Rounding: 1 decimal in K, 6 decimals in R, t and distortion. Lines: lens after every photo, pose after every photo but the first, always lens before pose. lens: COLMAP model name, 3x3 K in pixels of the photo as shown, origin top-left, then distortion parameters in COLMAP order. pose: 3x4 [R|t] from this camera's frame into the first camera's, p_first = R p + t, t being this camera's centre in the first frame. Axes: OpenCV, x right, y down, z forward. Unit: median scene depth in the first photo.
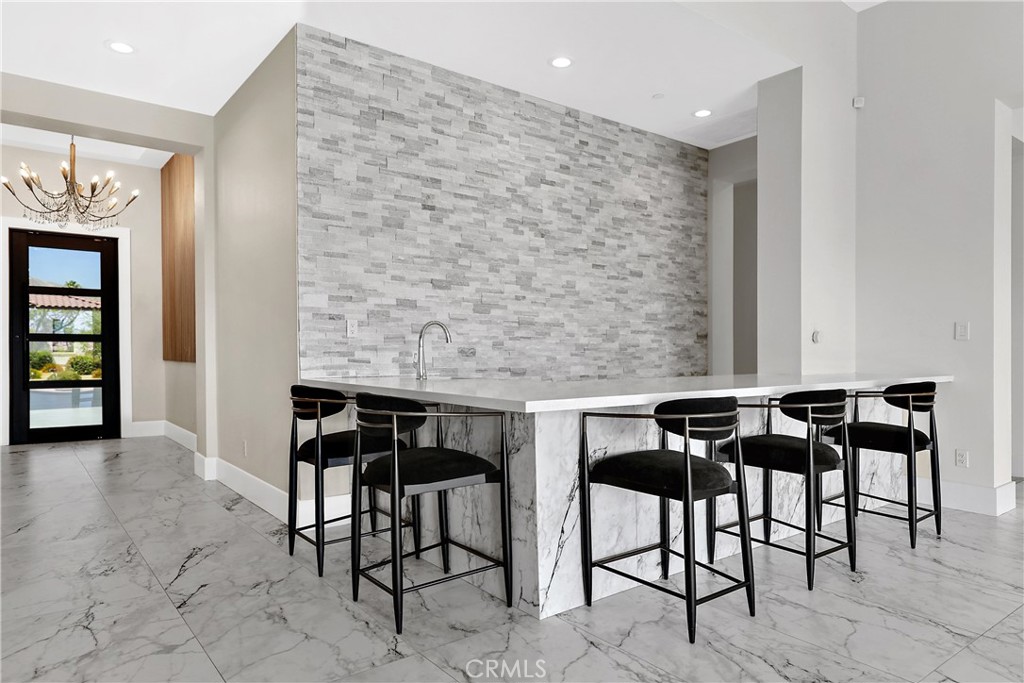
lens RADIAL K [[647.1, 0, 483.2], [0, 647.1, 350.9], [0, 0, 1]] dist [0.000079, -0.003032]
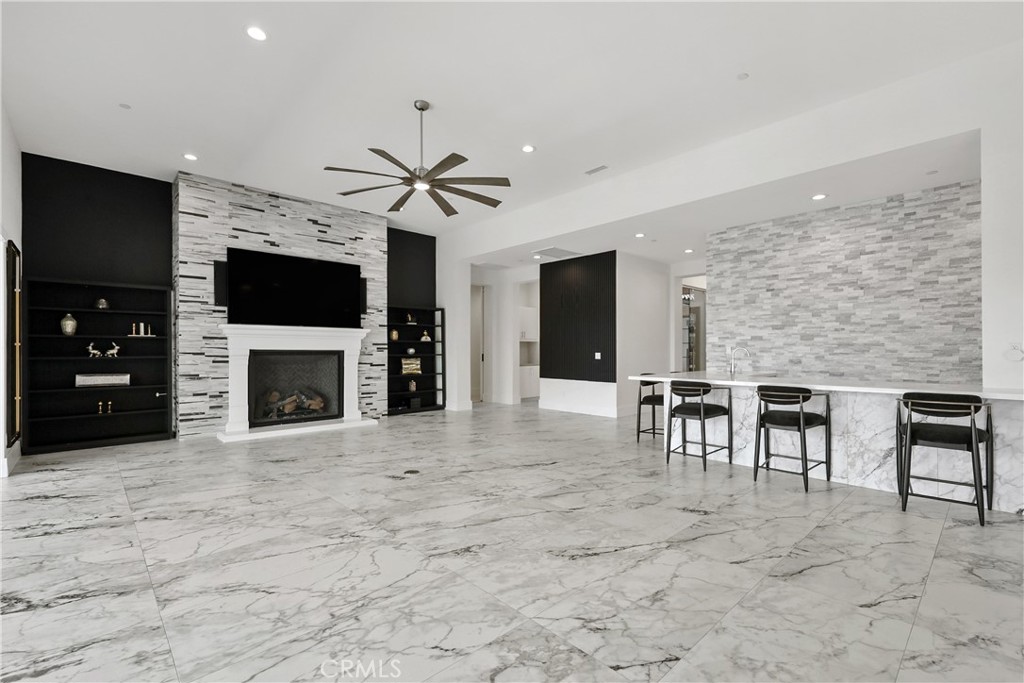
lens RADIAL K [[454.7, 0, 536.1], [0, 454.7, 348.3], [0, 0, 1]] dist [0.017582, -0.002006]
pose [[0.135498, -0.008112, -0.990744, 1.281253], [-0.001078, 0.999965, -0.008335, -0.026424], [0.990777, 0.002197, 0.135484, 0.077193]]
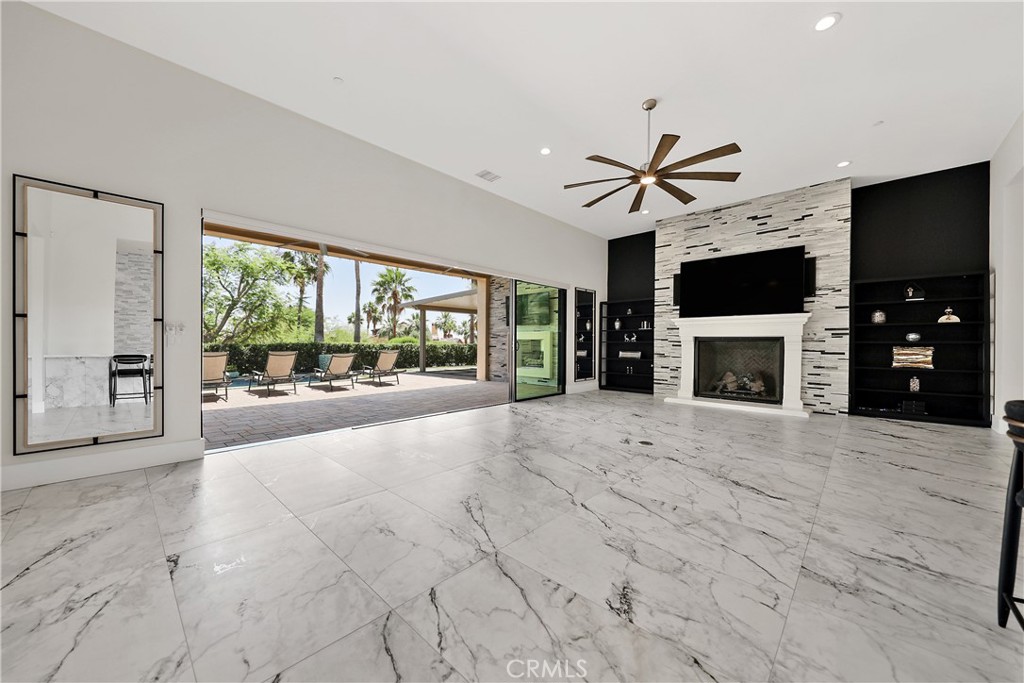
lens RADIAL K [[376.3, 0, 515.7], [0, 376.3, 345.4], [0, 0, 1]] dist [0.005189, -0.000722]
pose [[-0.986194, -0.004800, -0.165526, 0.673841], [-0.006291, 0.999944, 0.008481, -0.004246], [0.165476, 0.009406, -0.986169, 0.841029]]
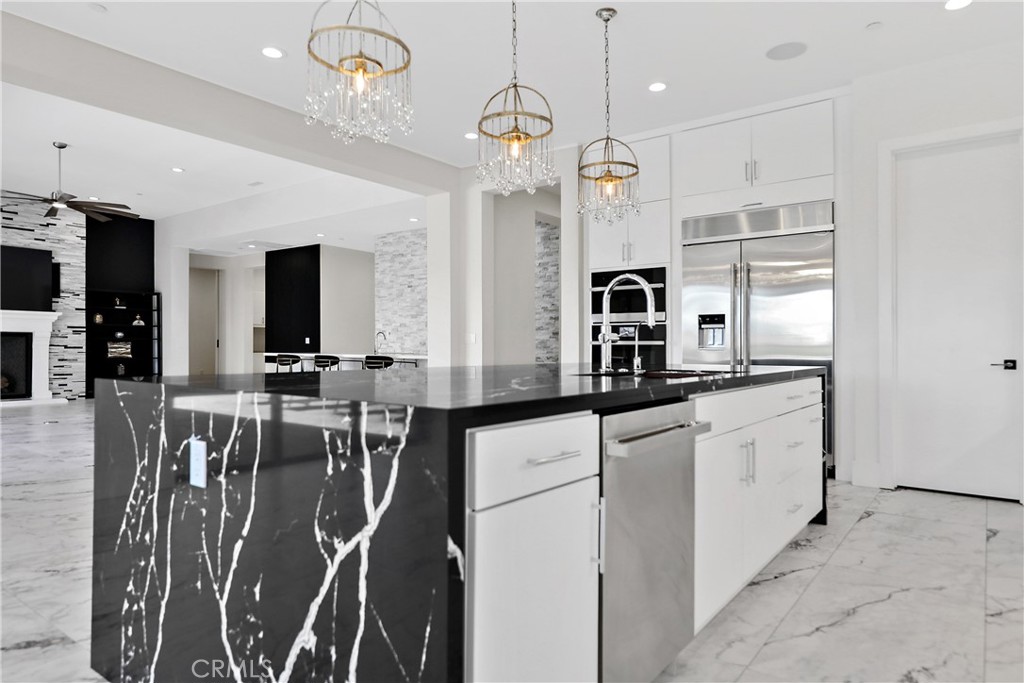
lens RADIAL K [[617.6, 0, 534.9], [0, 617.6, 345.3], [0, 0, 1]] dist [0.023060, -0.000158]
pose [[0.295889, -0.001909, -0.955220, 2.458514], [-0.006786, 0.999969, -0.004101, 0.016308], [0.955198, 0.007695, 0.295867, 0.776761]]
